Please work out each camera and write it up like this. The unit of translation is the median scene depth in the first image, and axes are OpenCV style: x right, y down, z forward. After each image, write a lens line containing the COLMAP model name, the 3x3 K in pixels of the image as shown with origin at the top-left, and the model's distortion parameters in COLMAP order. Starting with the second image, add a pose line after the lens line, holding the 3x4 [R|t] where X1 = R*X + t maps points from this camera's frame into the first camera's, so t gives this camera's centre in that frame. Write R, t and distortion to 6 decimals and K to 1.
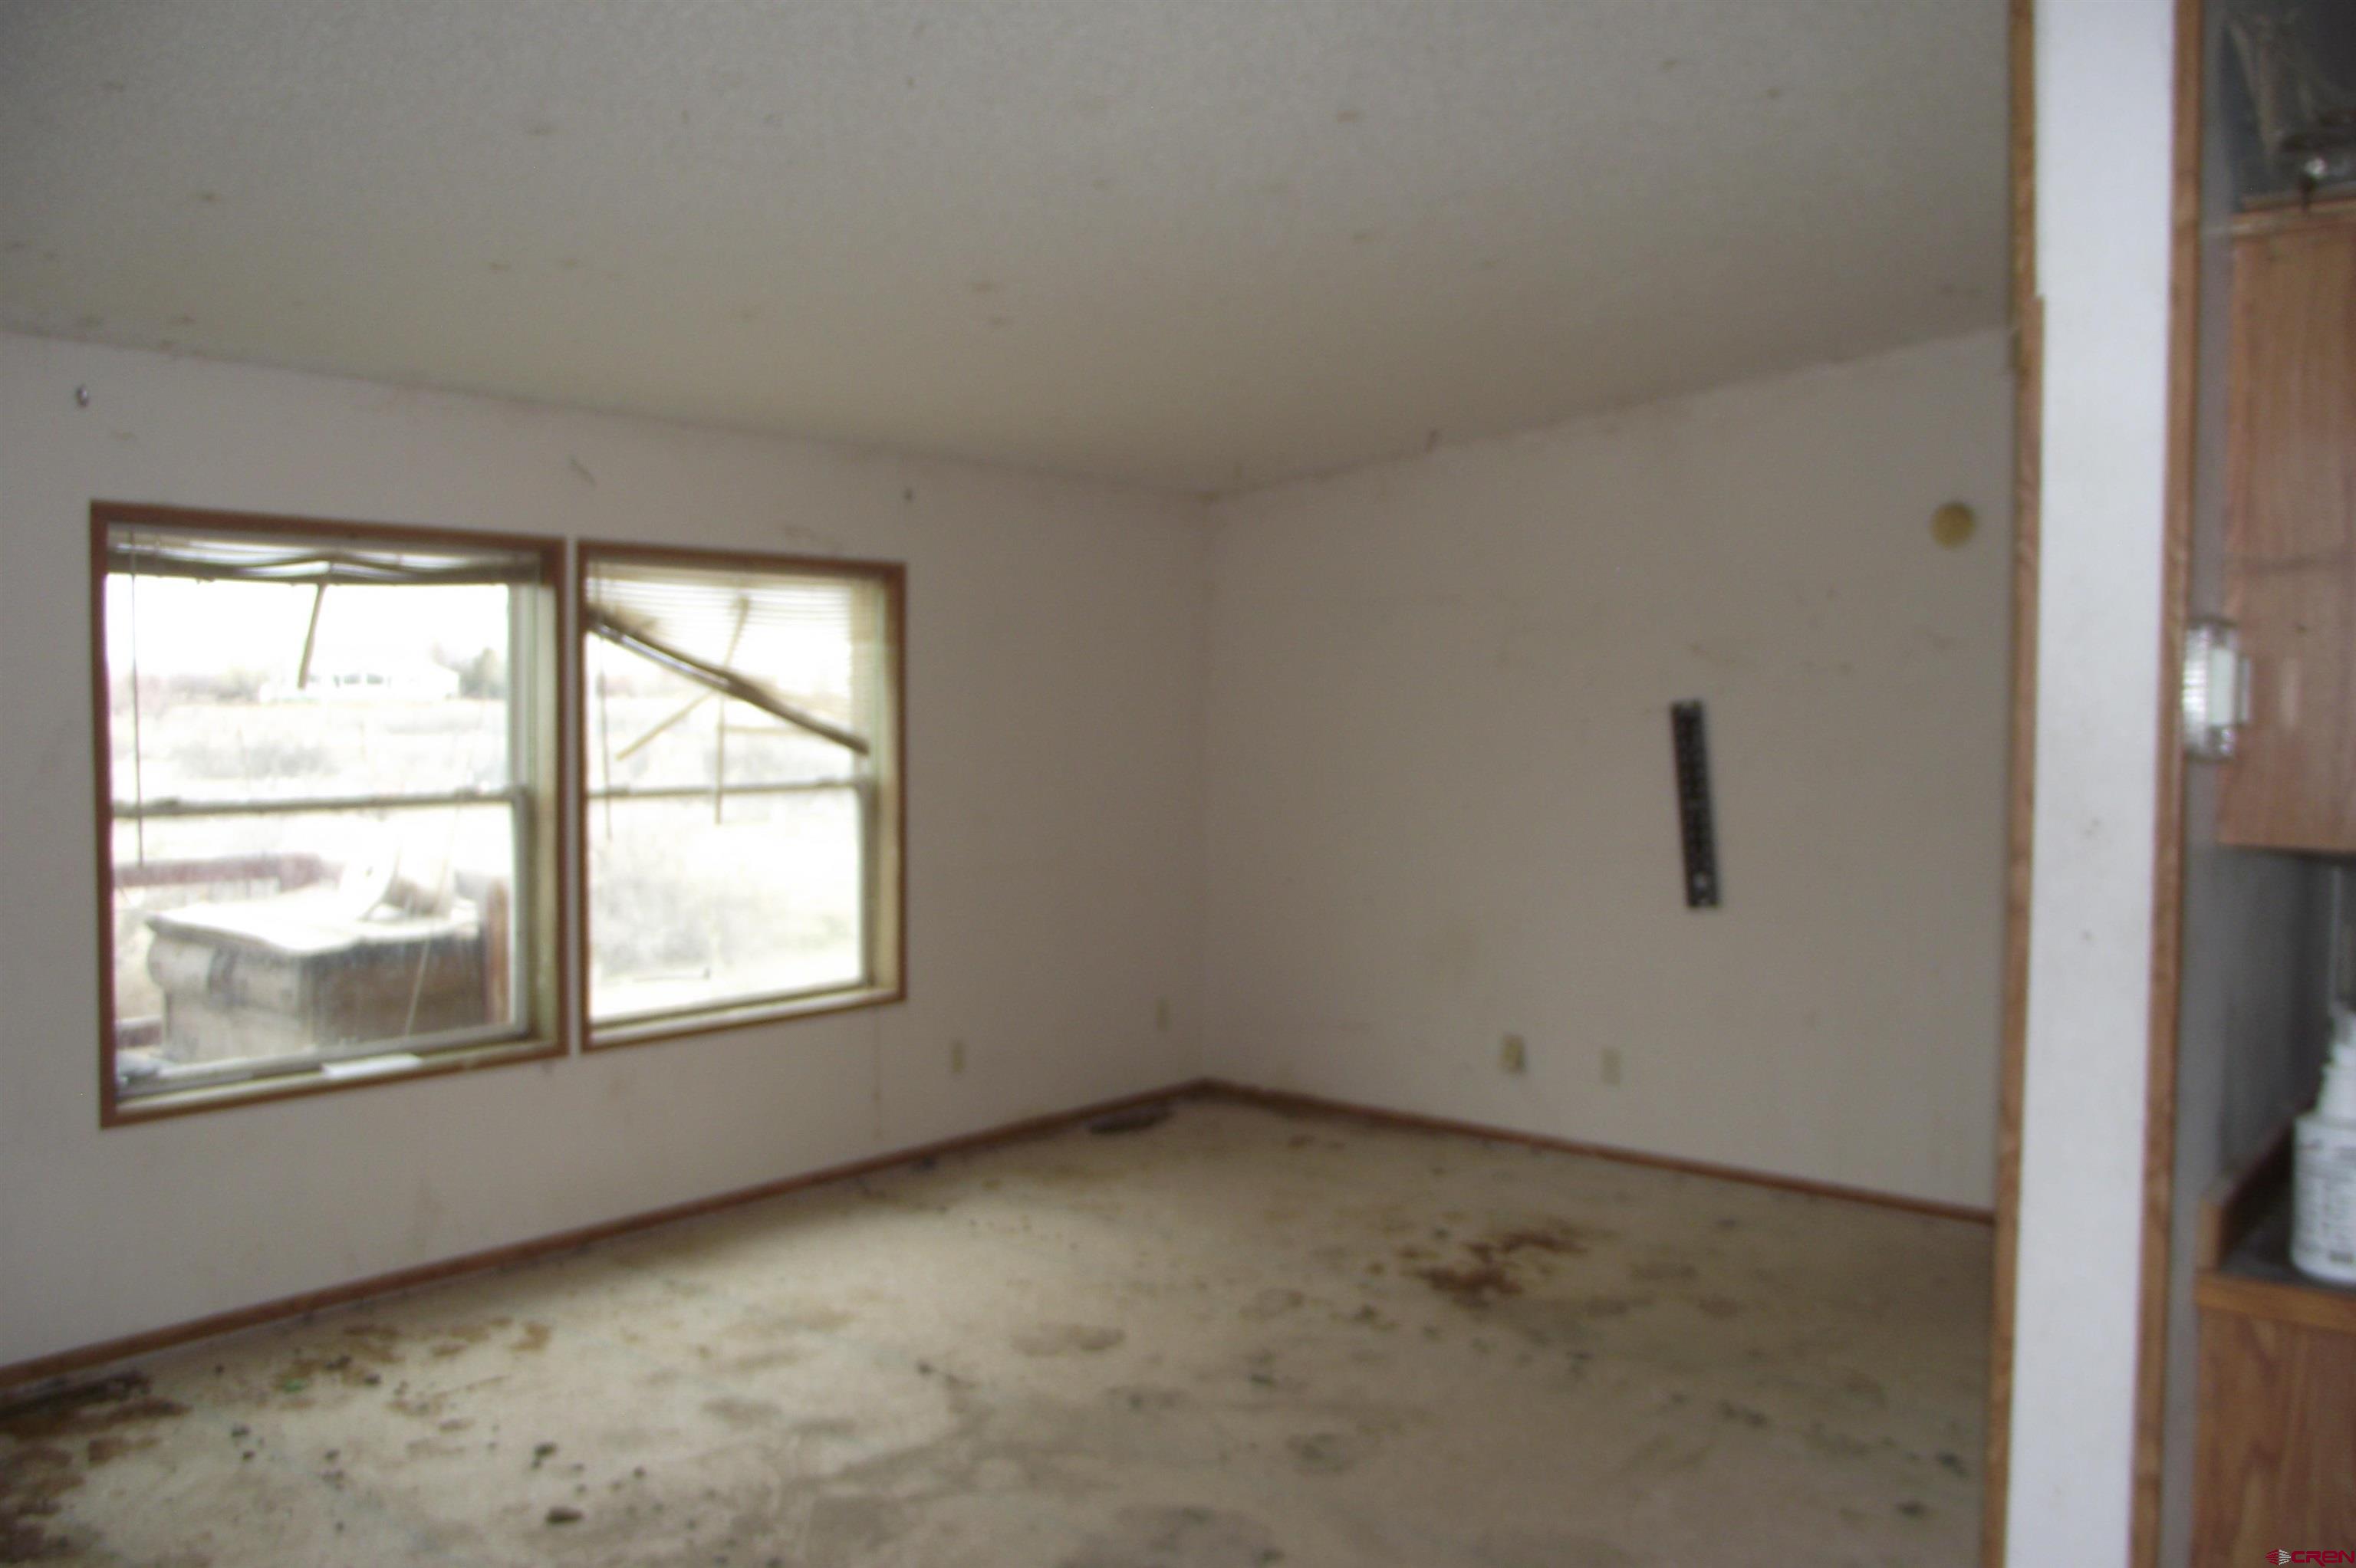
lens RADIAL K [[1868.2, 0, 1119.0], [0, 1868.2, 761.3], [0, 0, 1]] dist [-0.010155, -0.008055]
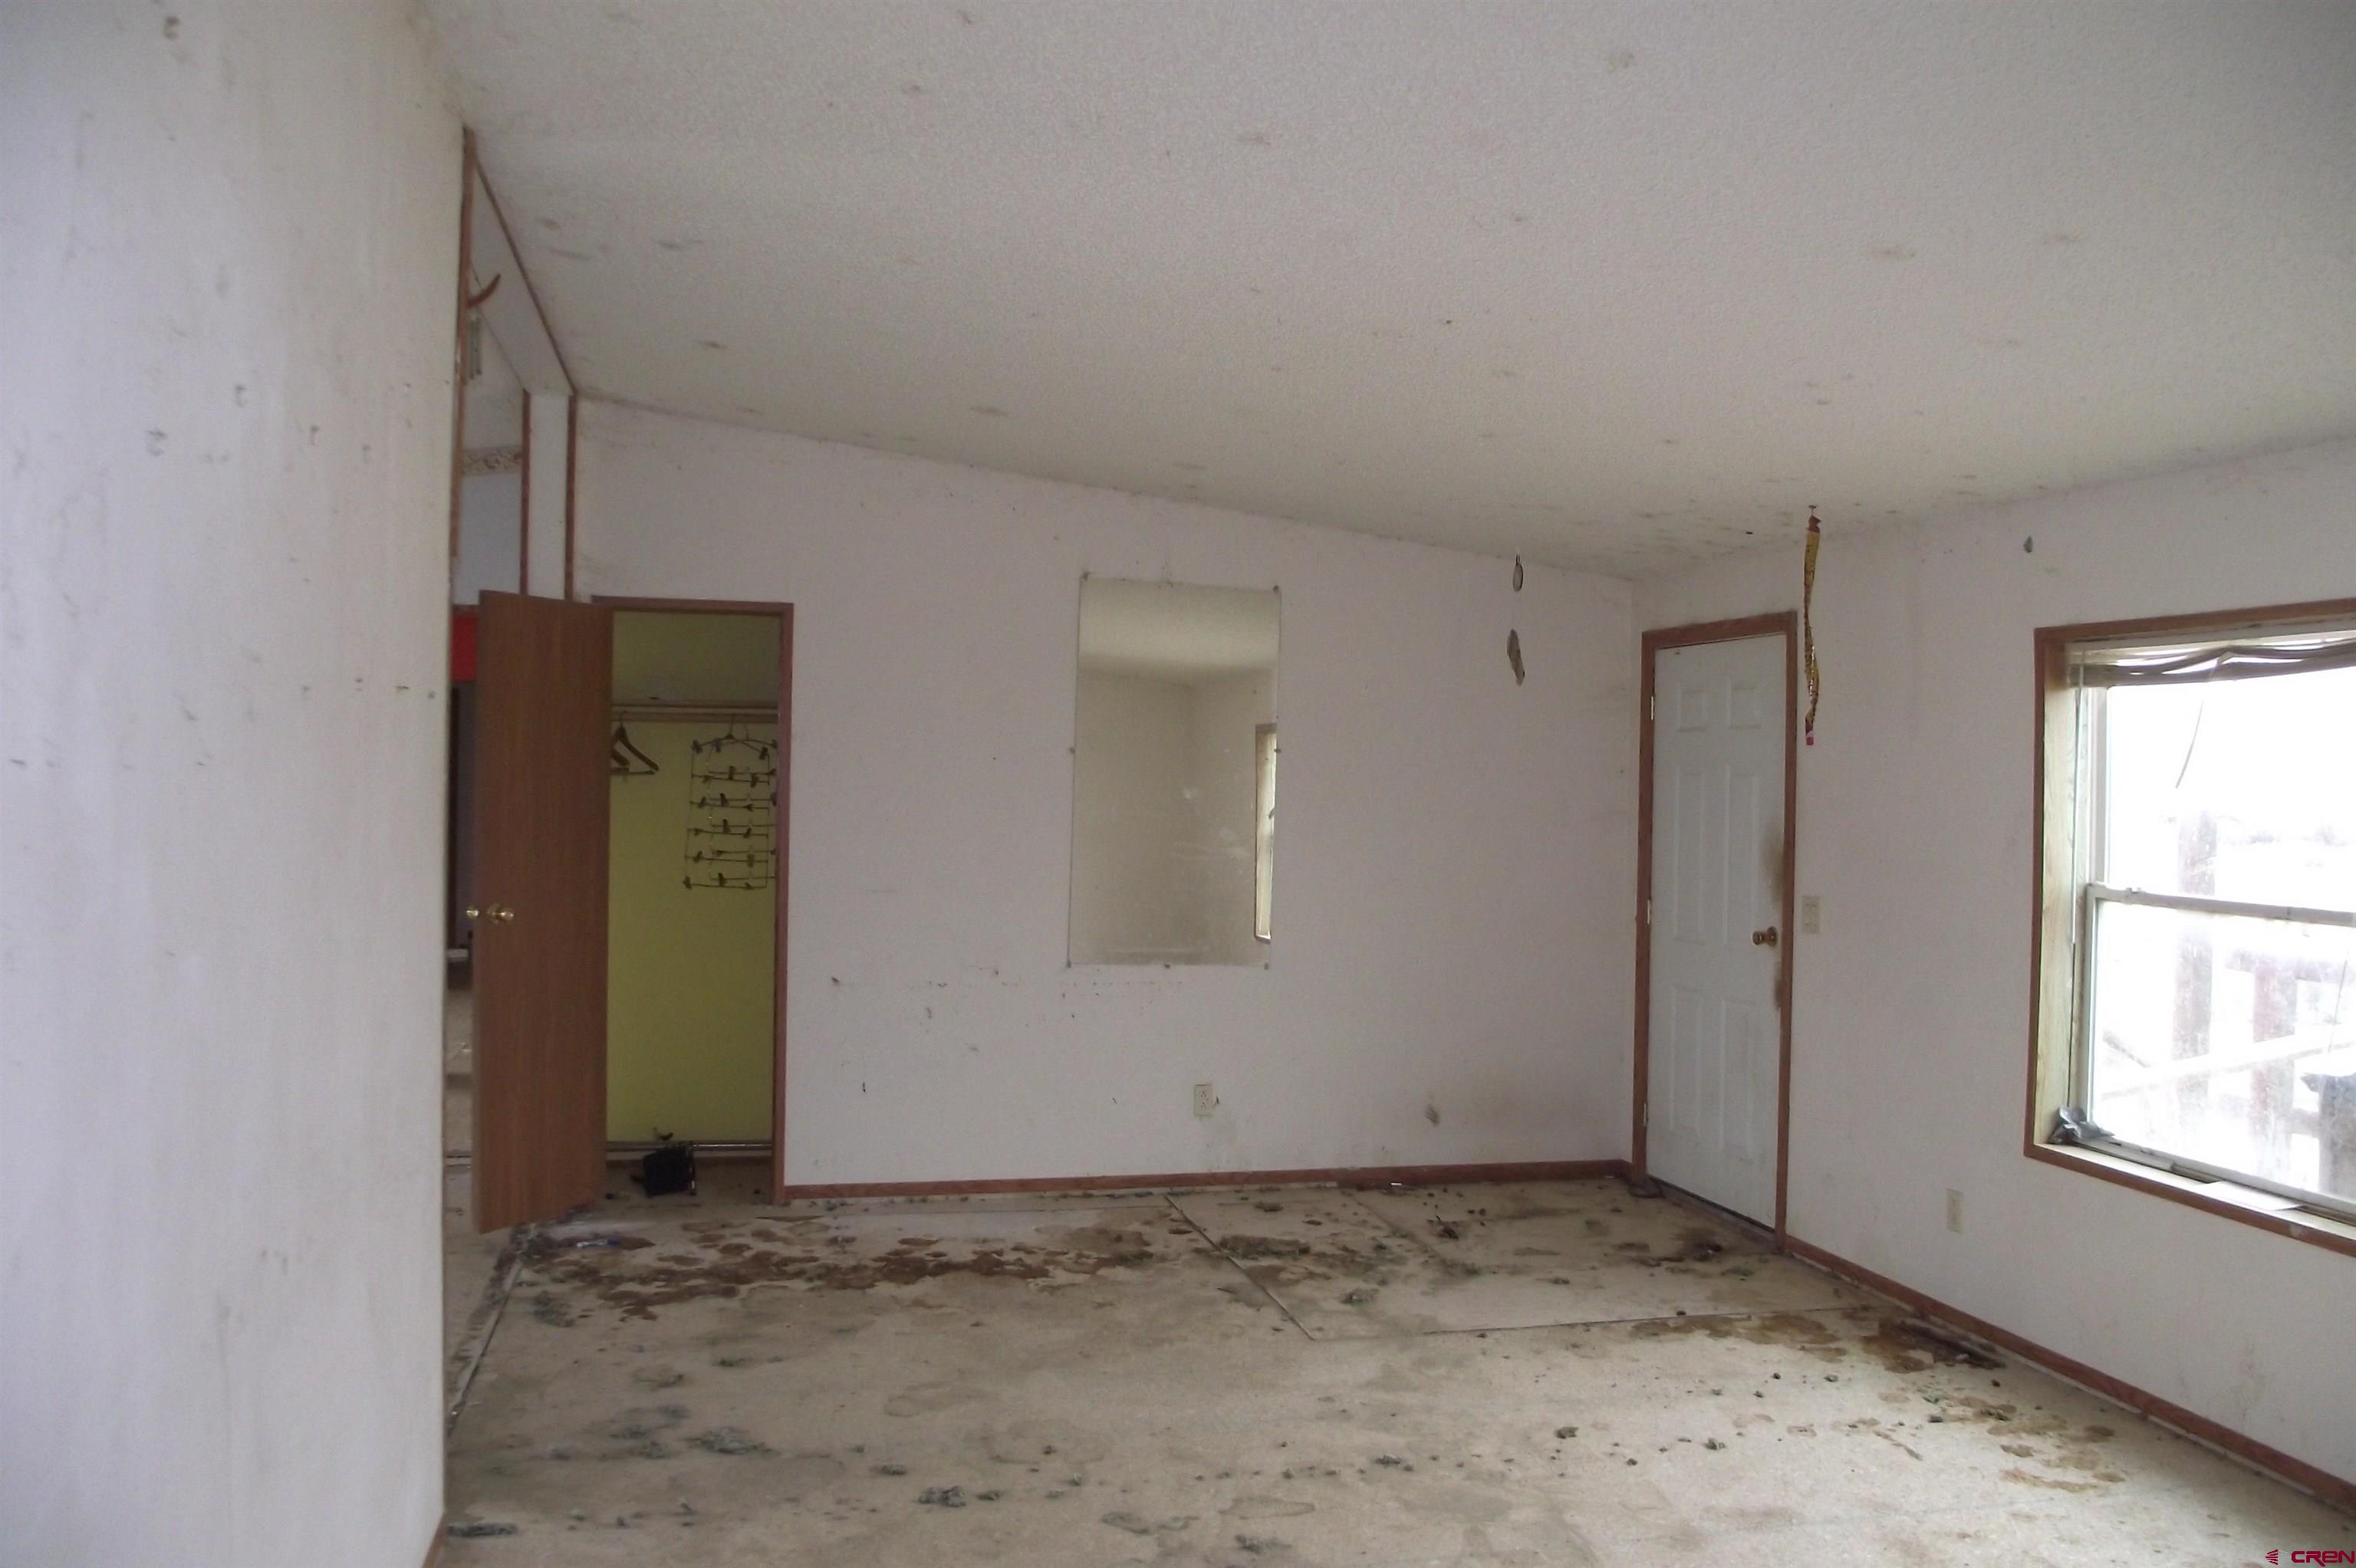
lens RADIAL K [[1878.9, 0, 1183.2], [0, 1878.9, 767.2], [0, 0, 1]] dist [-0.080731, 0.061109]
pose [[-0.586733, -0.016446, -0.809613, 0.630624], [-0.047944, 0.998745, 0.014457, -0.035526], [0.808360, 0.047298, -0.586785, 1.082505]]
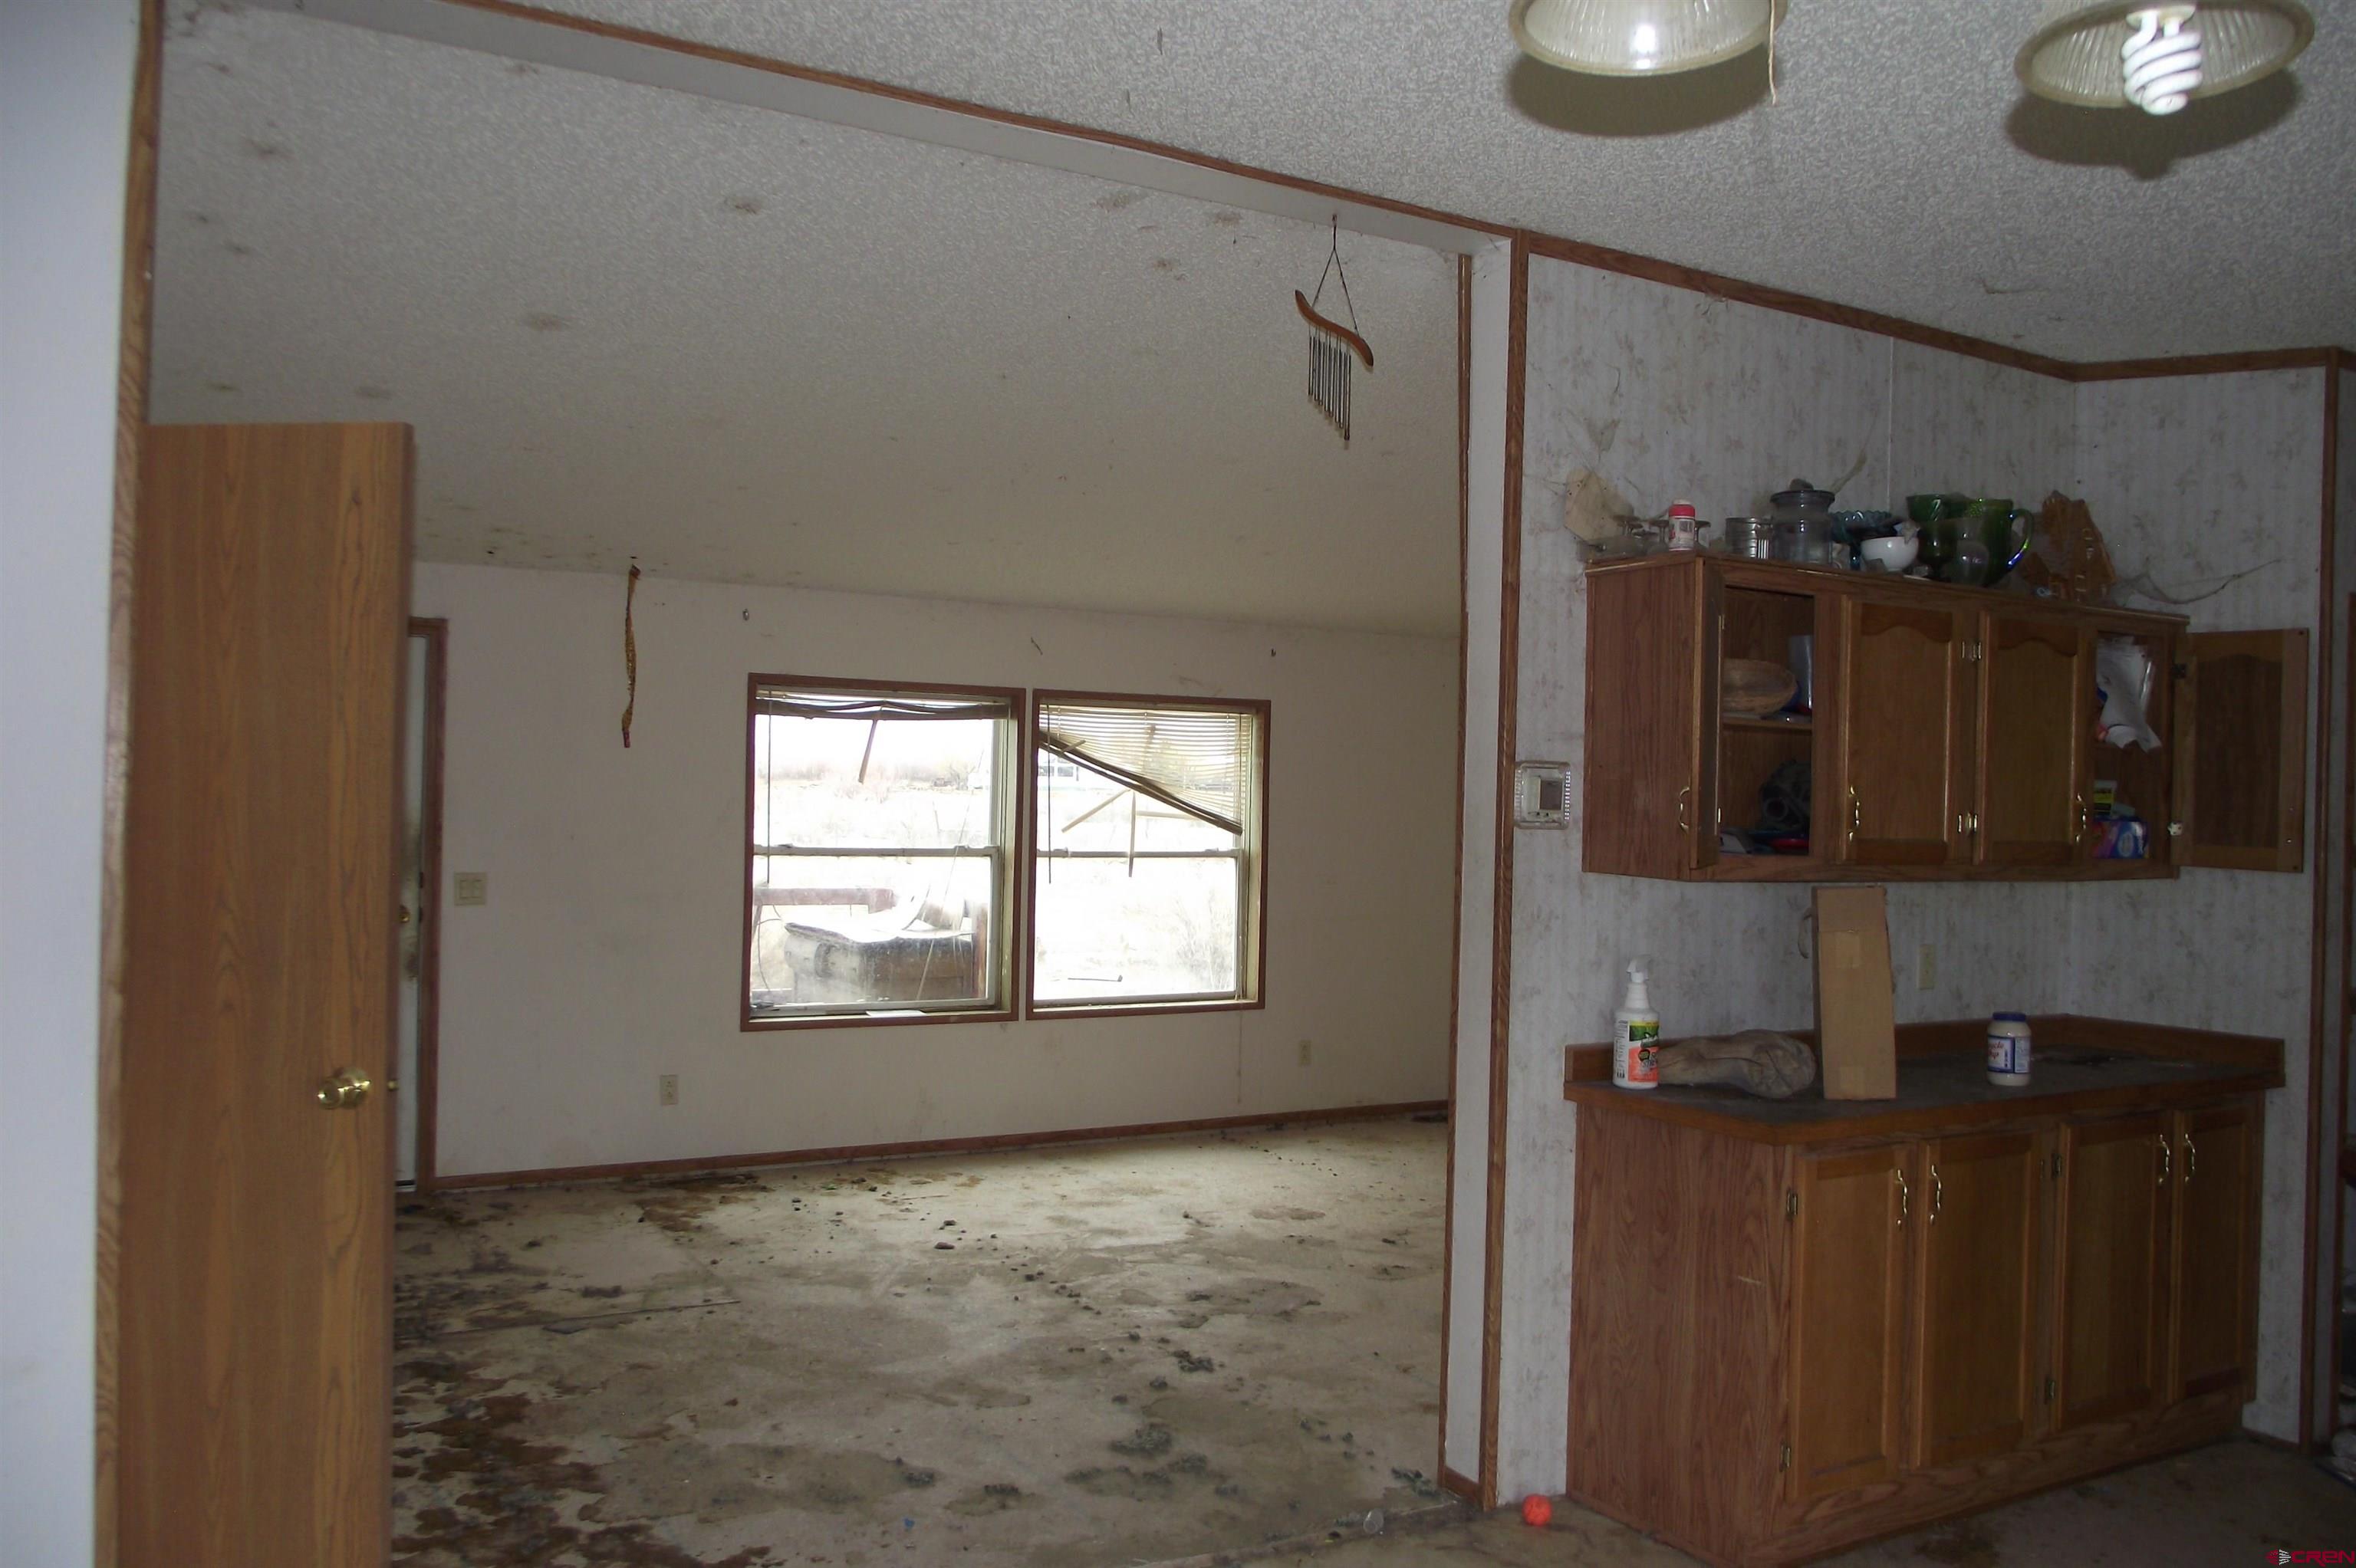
lens RADIAL K [[1878.9, 0, 1183.2], [0, 1878.9, 767.2], [0, 0, 1]] dist [-0.080731, 0.061109]
pose [[0.947037, 0.015106, -0.320769, 0.351152], [-0.030967, 0.998534, -0.044401, 0.013101], [0.319627, 0.051983, 0.946116, -0.466643]]
